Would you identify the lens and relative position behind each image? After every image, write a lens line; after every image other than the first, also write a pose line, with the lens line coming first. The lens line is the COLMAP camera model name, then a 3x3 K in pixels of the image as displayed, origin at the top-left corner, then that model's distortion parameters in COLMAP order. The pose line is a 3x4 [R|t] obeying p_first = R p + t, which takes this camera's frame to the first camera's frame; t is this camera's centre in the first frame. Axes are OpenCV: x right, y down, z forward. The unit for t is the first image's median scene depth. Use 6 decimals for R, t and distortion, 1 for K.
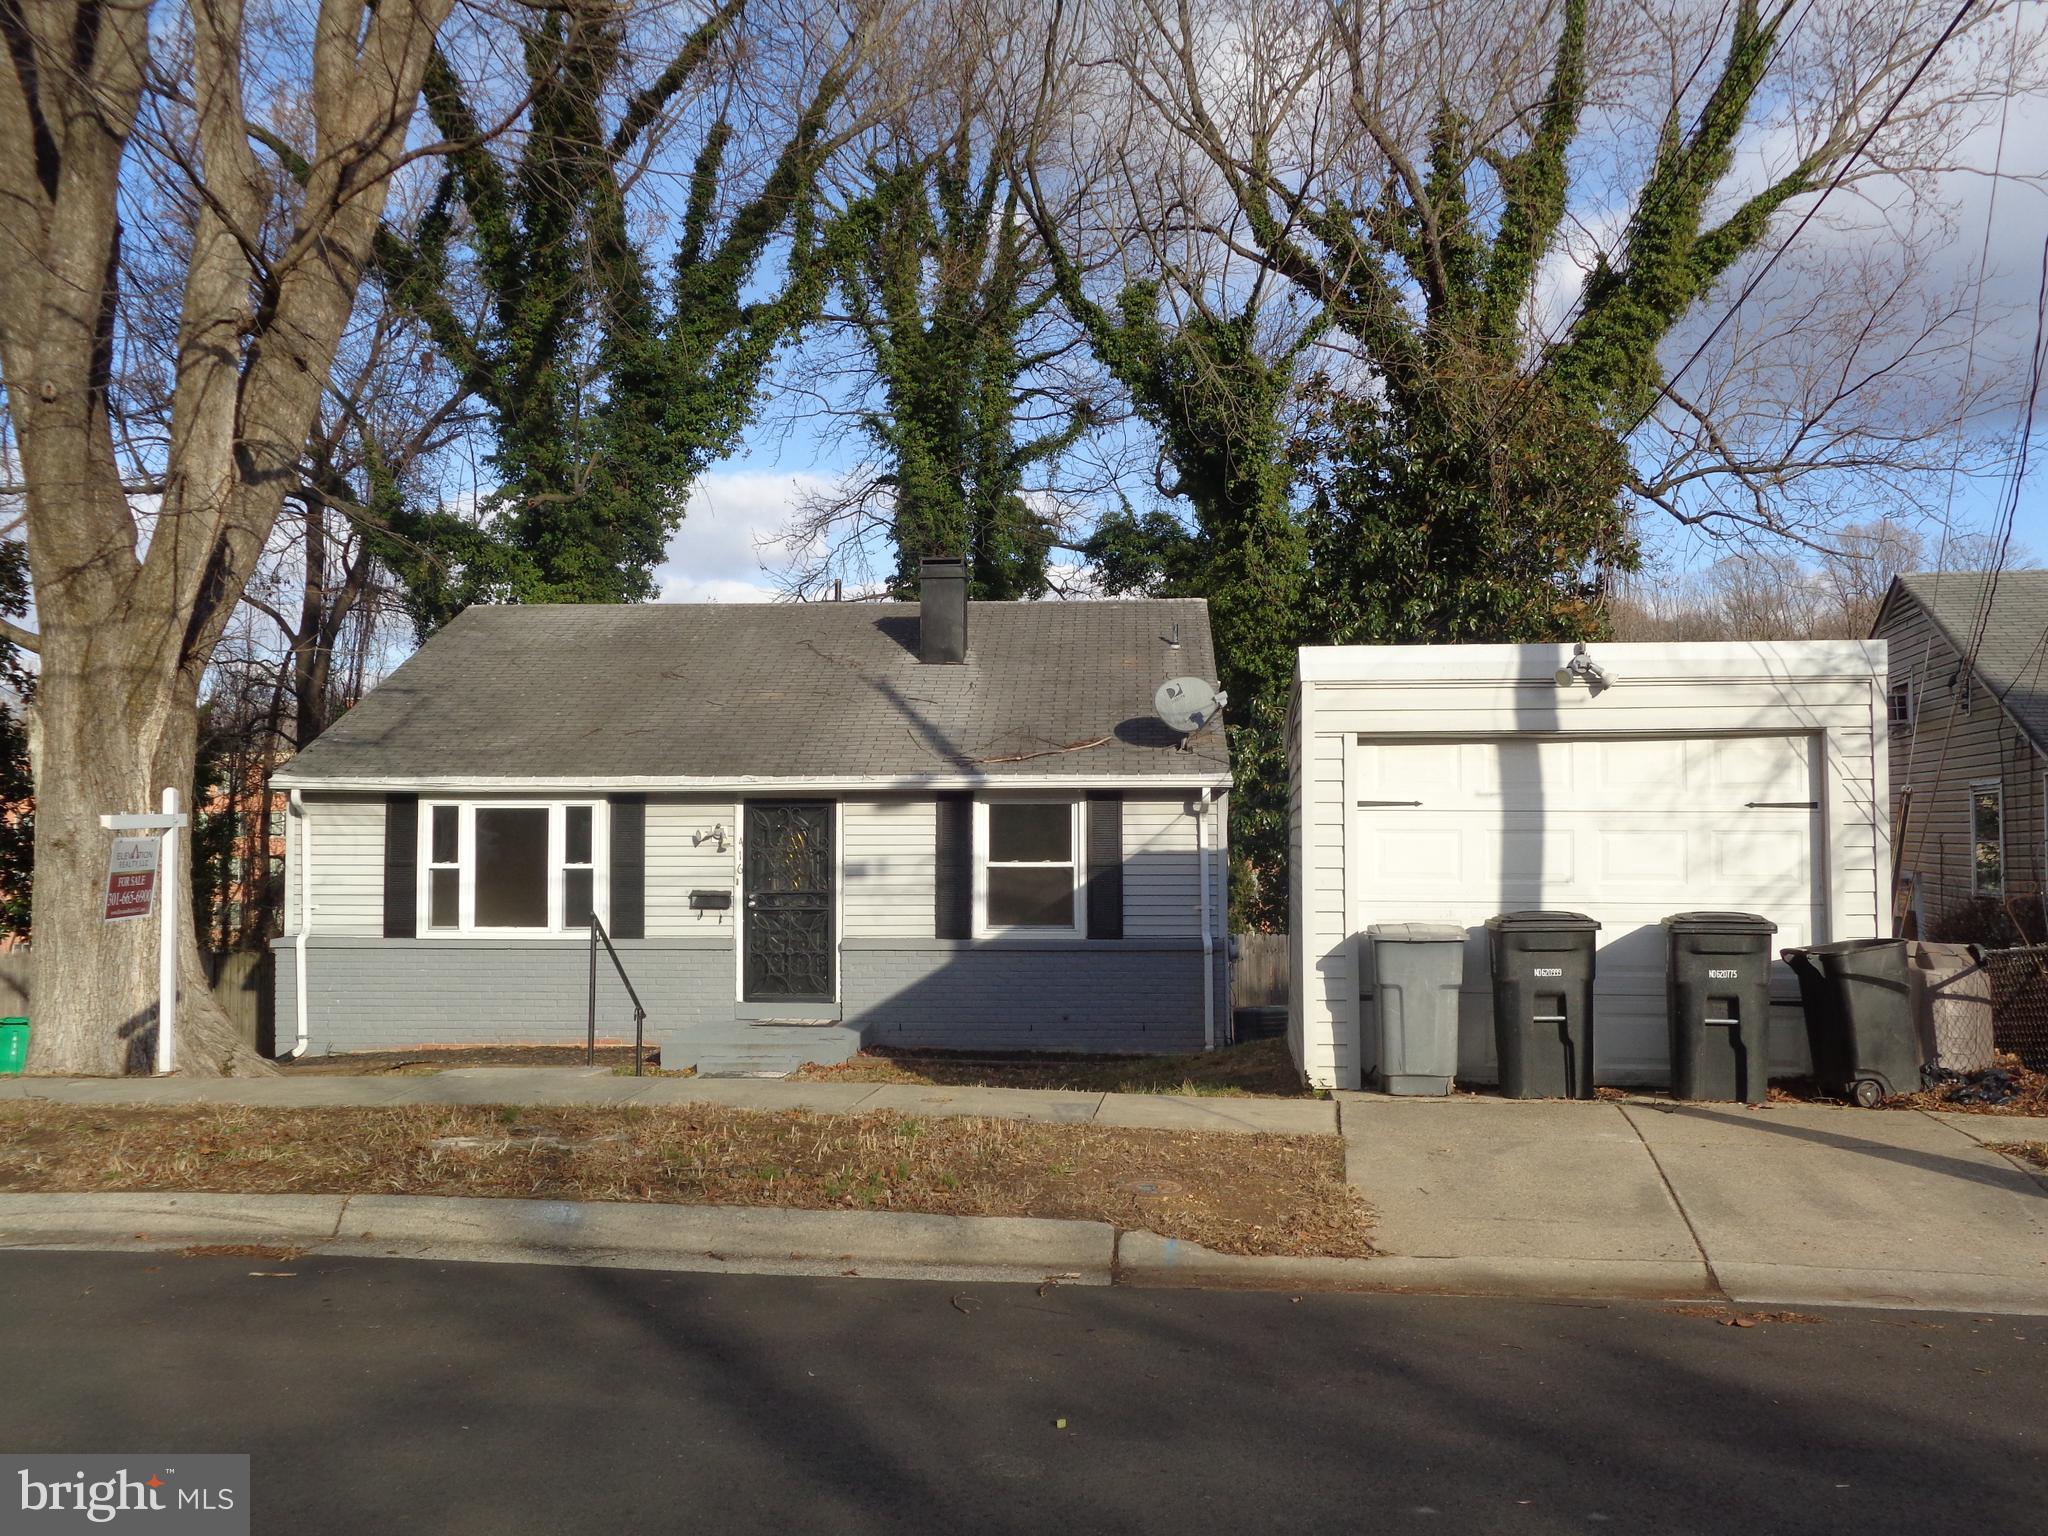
lens RADIAL K [[1993.2, 0, 1022.1], [0, 1993.2, 779.6], [0, 0, 1]] dist [-0.004255, 0.000000]
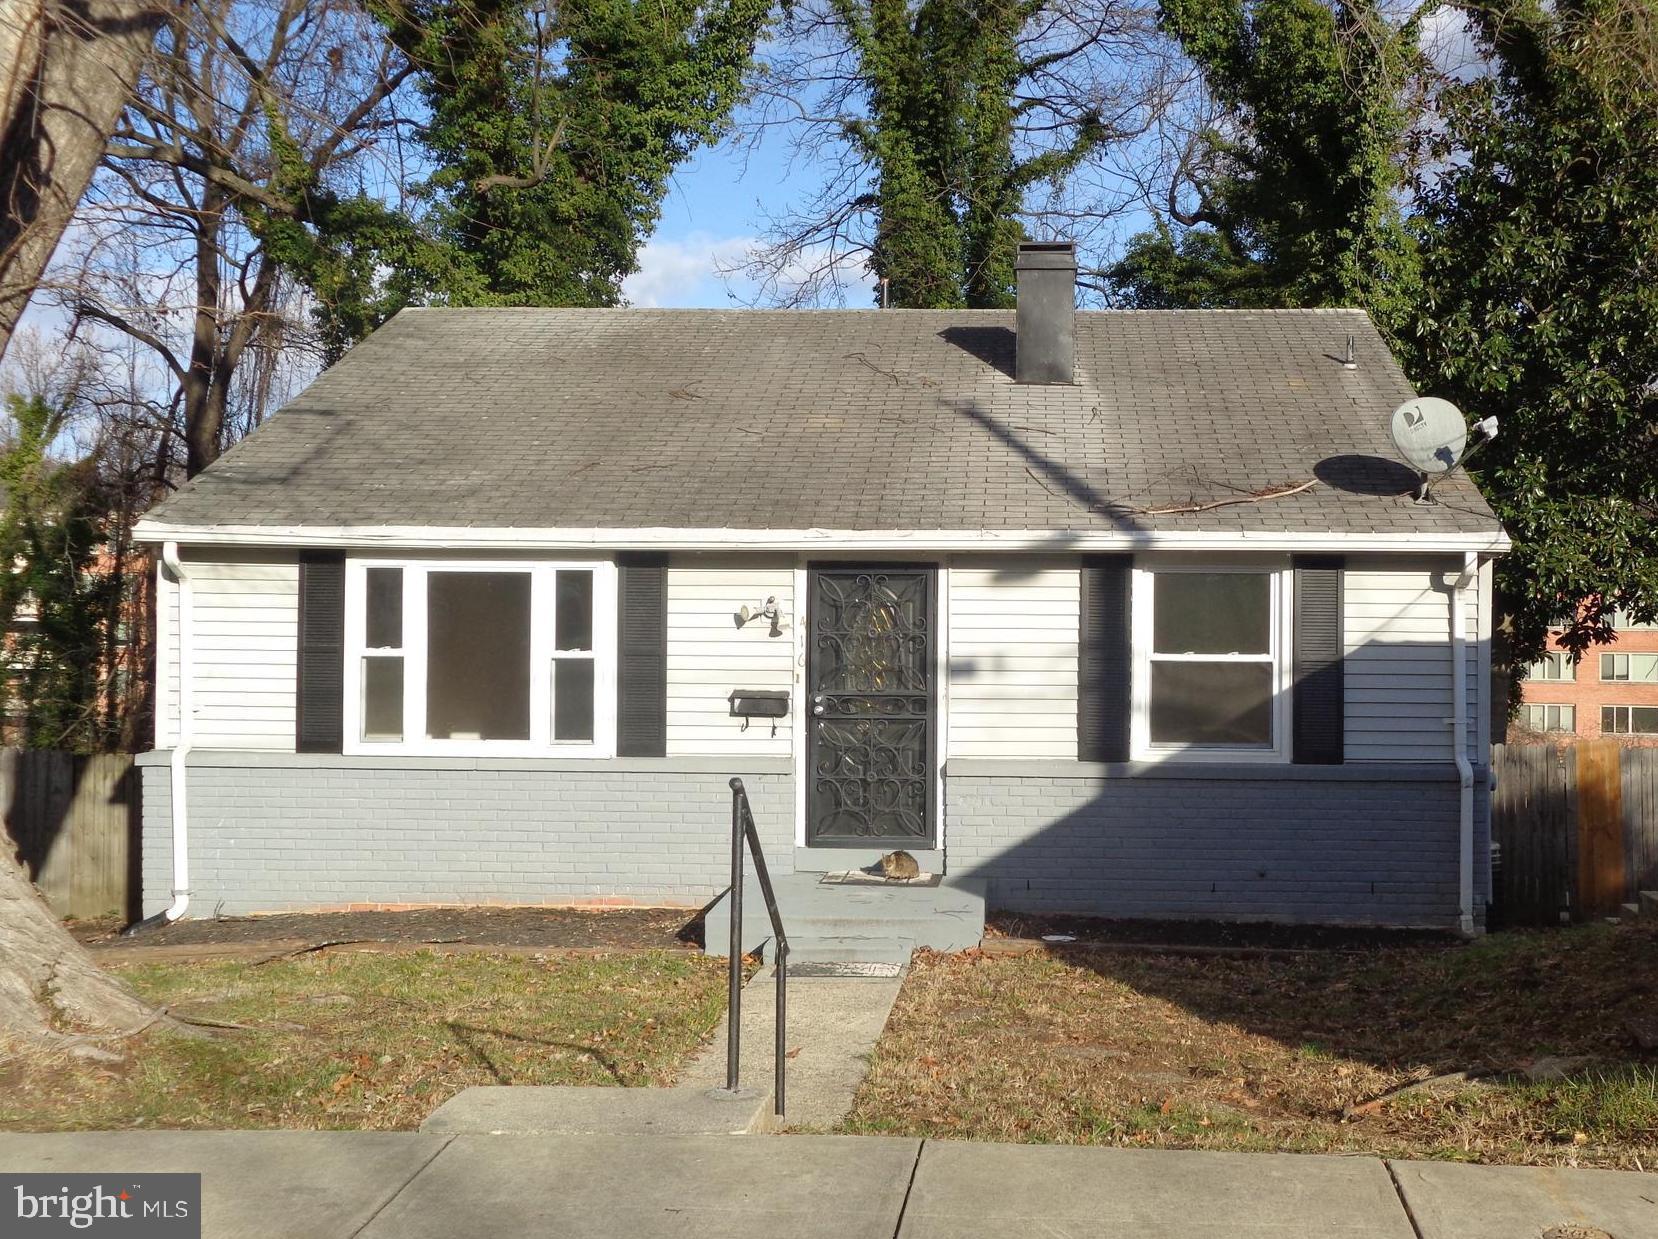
lens RADIAL K [[1613.6, 0, 829.5], [0, 1613.6, 608.1], [0, 0, 1]] dist [-0.004255, 0.000000]
pose [[0.999758, 0.008956, 0.020108, -0.139118], [-0.009637, 0.999375, 0.034023, 0.006302], [-0.019790, -0.034209, 0.999219, 0.413943]]
